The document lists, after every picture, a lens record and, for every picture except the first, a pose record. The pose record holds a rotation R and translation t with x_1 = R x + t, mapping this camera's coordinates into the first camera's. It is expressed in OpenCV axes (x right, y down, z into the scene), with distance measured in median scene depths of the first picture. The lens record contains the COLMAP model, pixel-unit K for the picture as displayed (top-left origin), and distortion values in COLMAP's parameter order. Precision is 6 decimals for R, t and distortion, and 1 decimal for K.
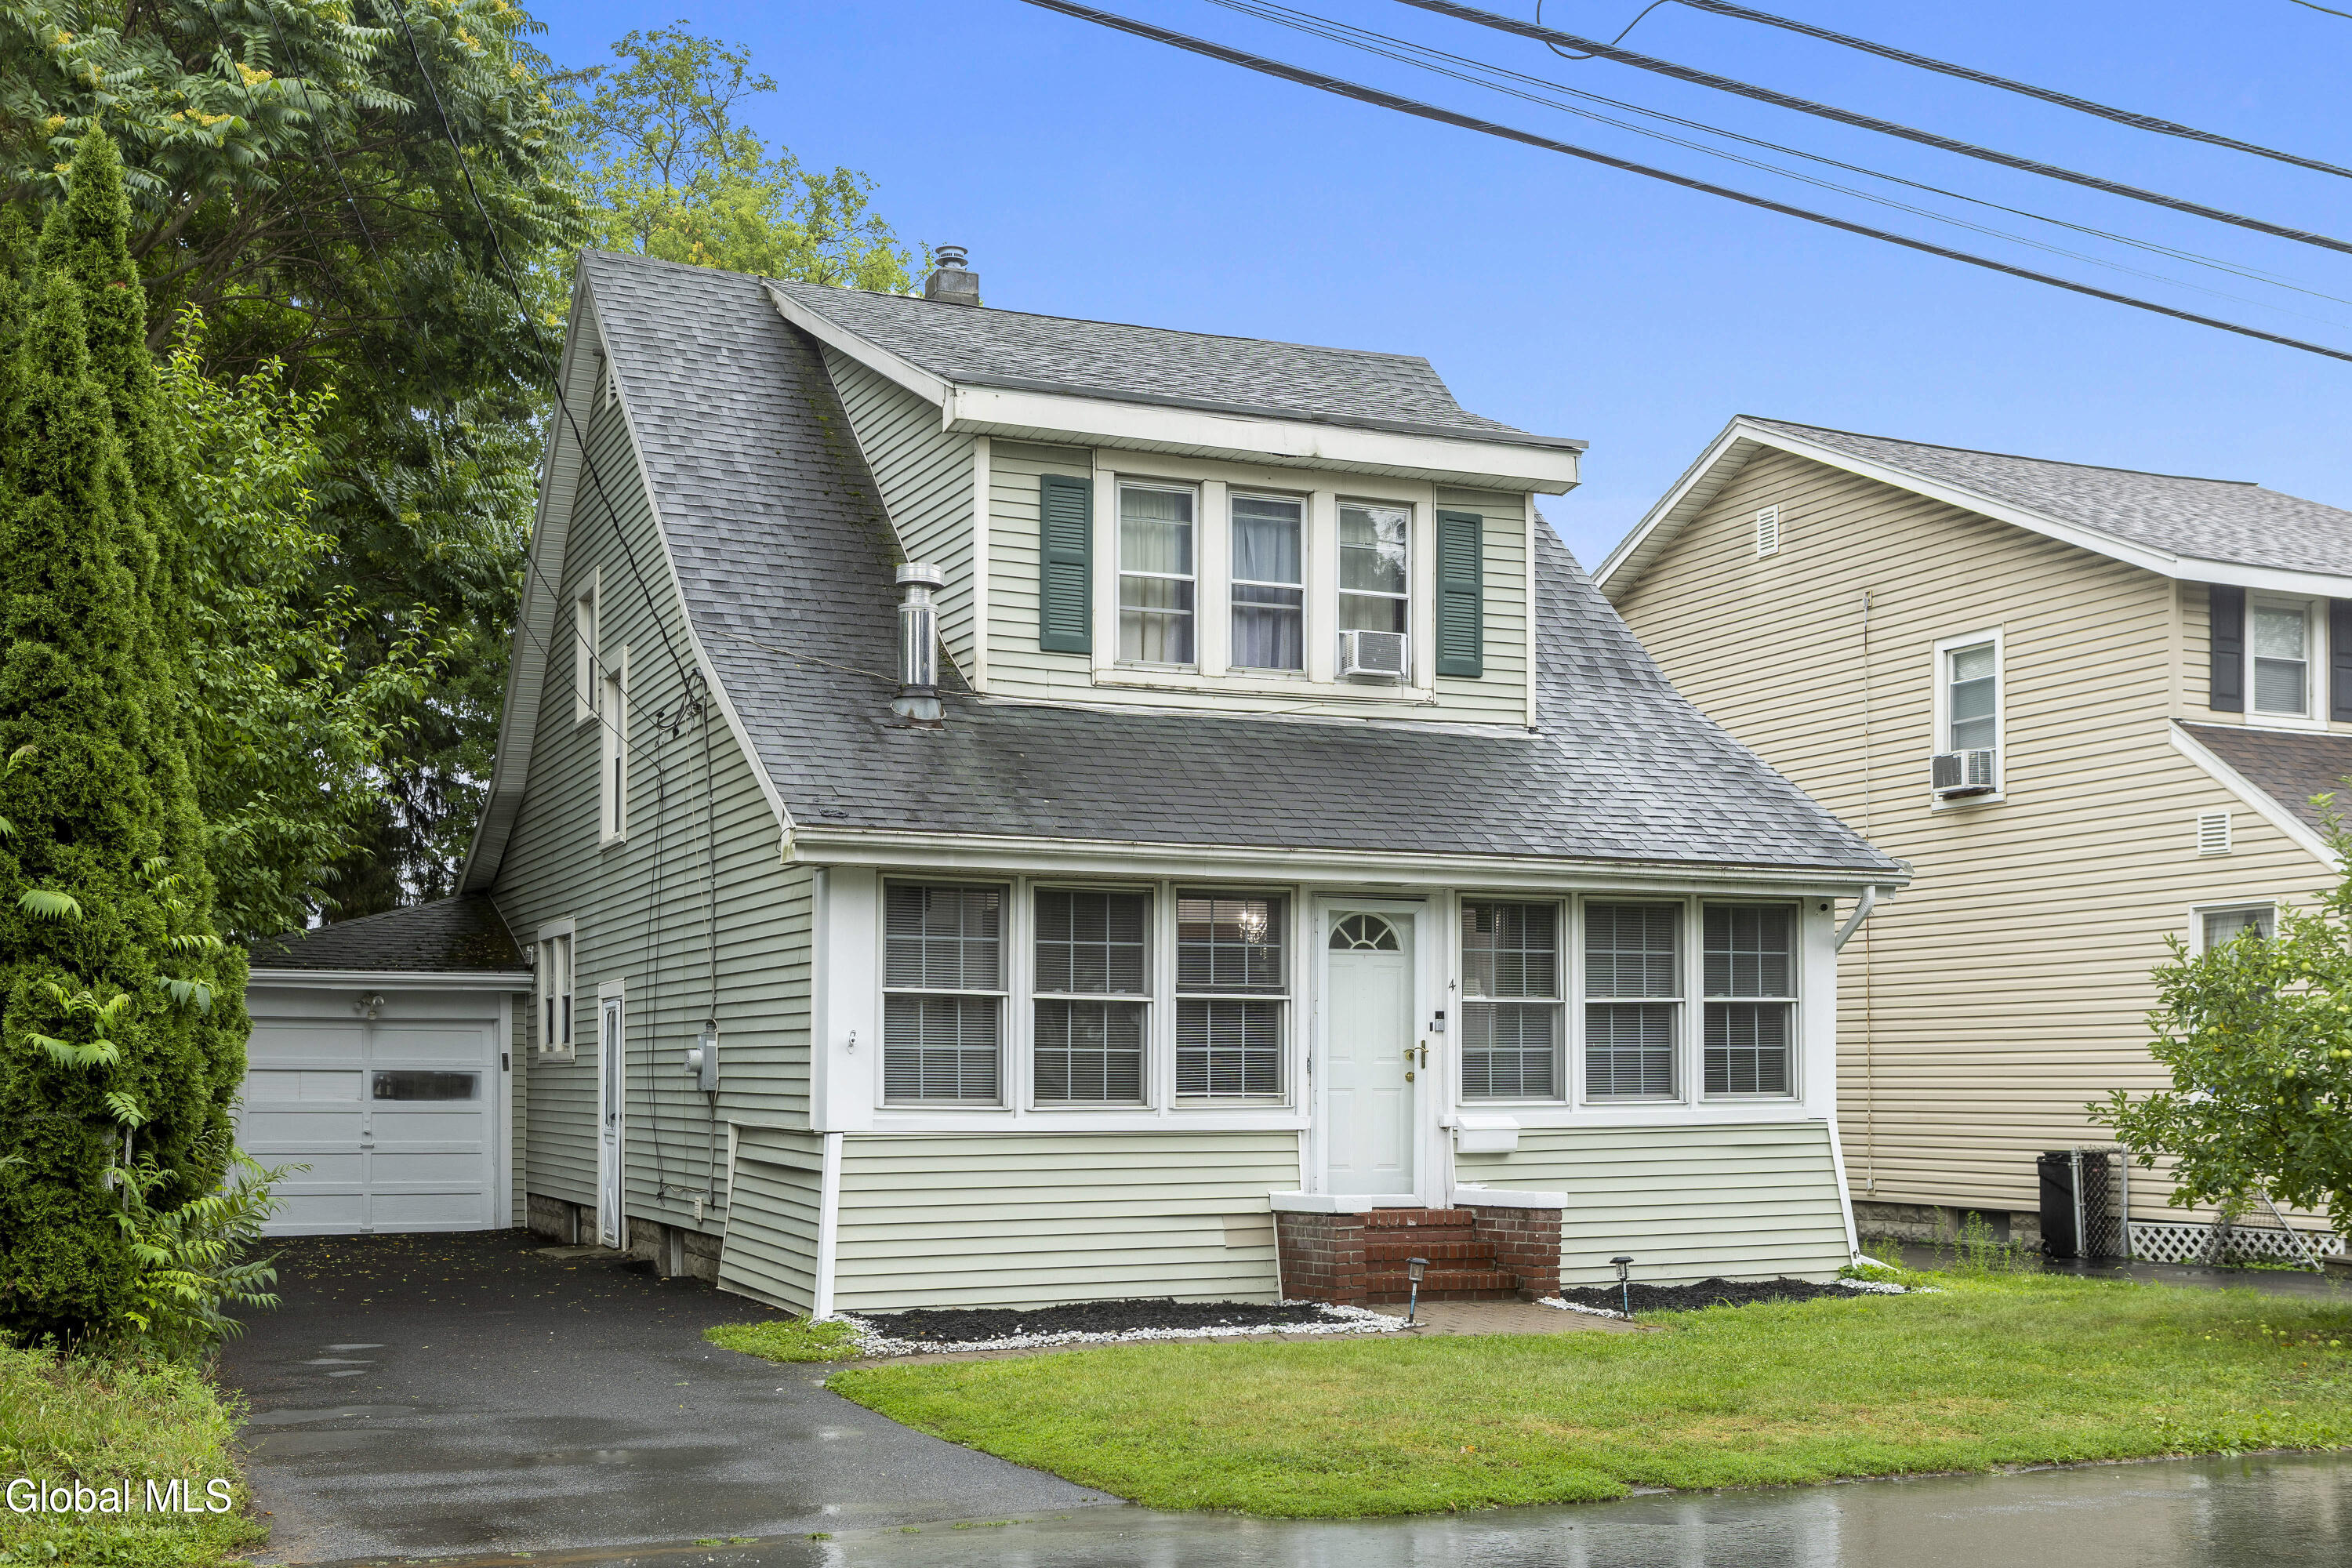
lens RADIAL K [[2709.6, 0, 1176.0], [0, 2709.6, 784.0], [0, 0, 1]] dist [-0.054722, 0.030578]
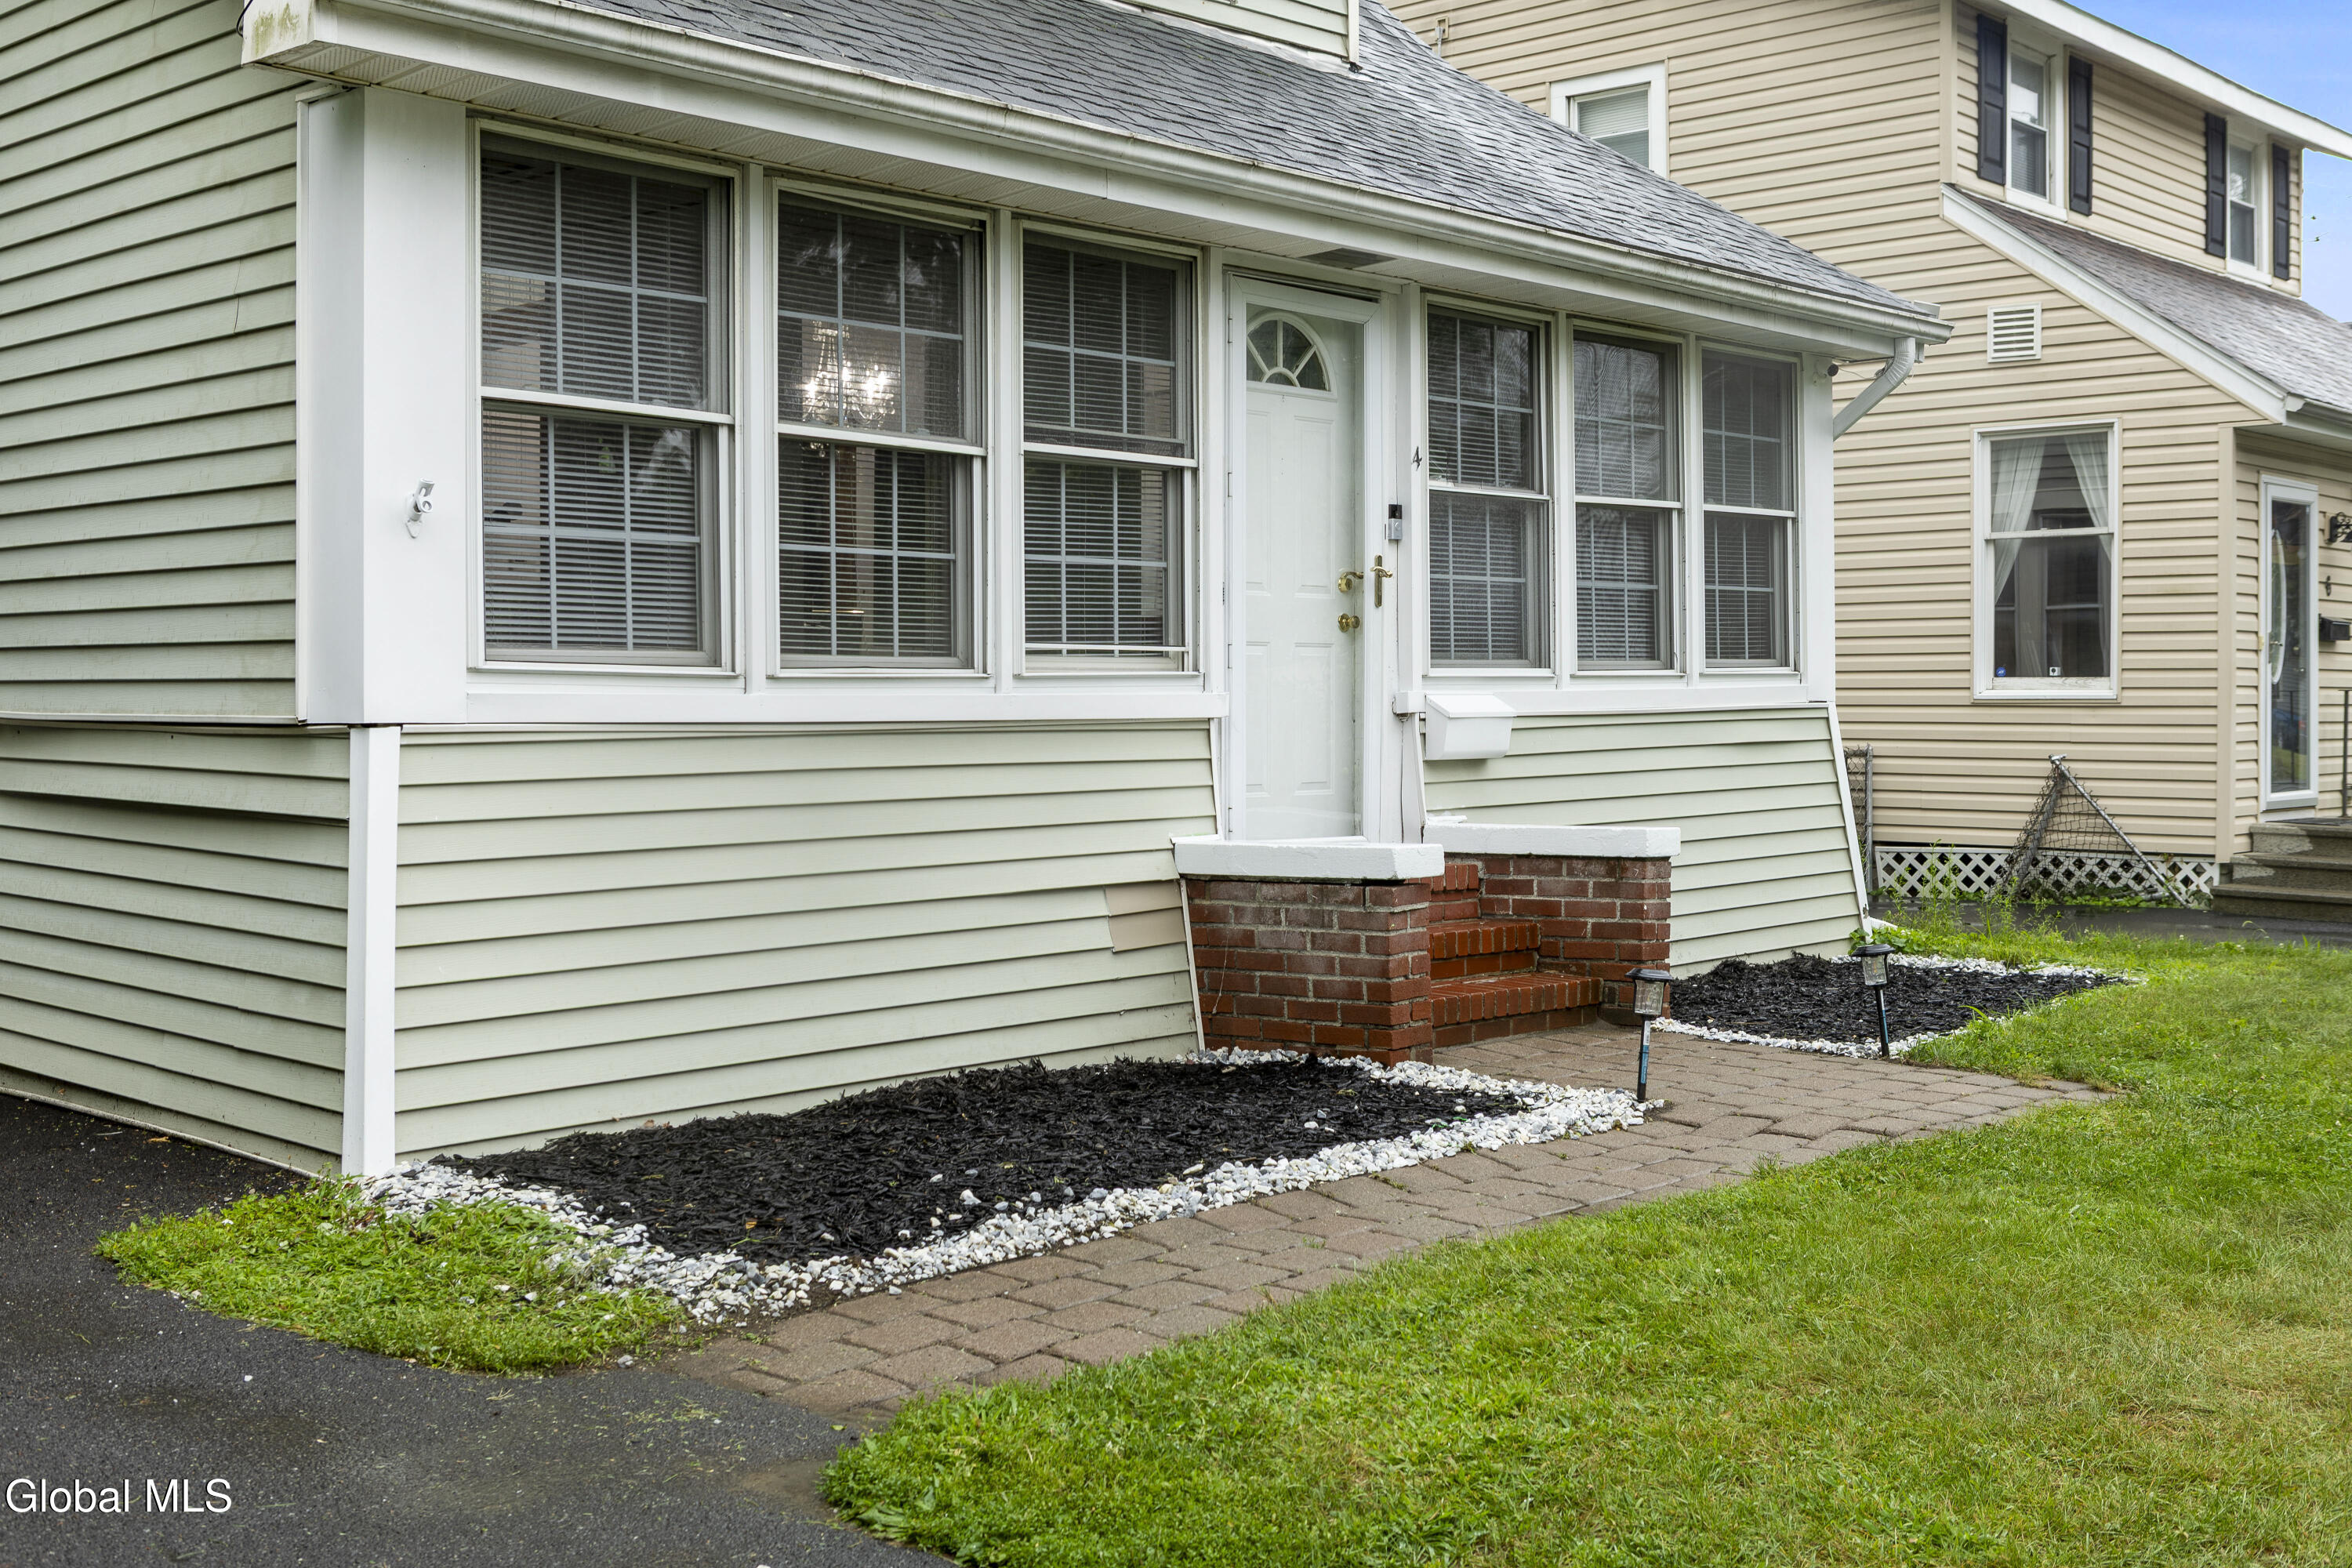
lens RADIAL K [[2643.2, 0, 1176.3], [0, 2643.2, 641.7], [0, 0, 1]] dist [-0.050035, 0.007573]
pose [[0.916954, 0.005762, 0.398952, -0.151693], [-0.040457, 0.996085, 0.078599, 0.068705], [-0.396937, -0.088212, 0.913597, 0.505397]]
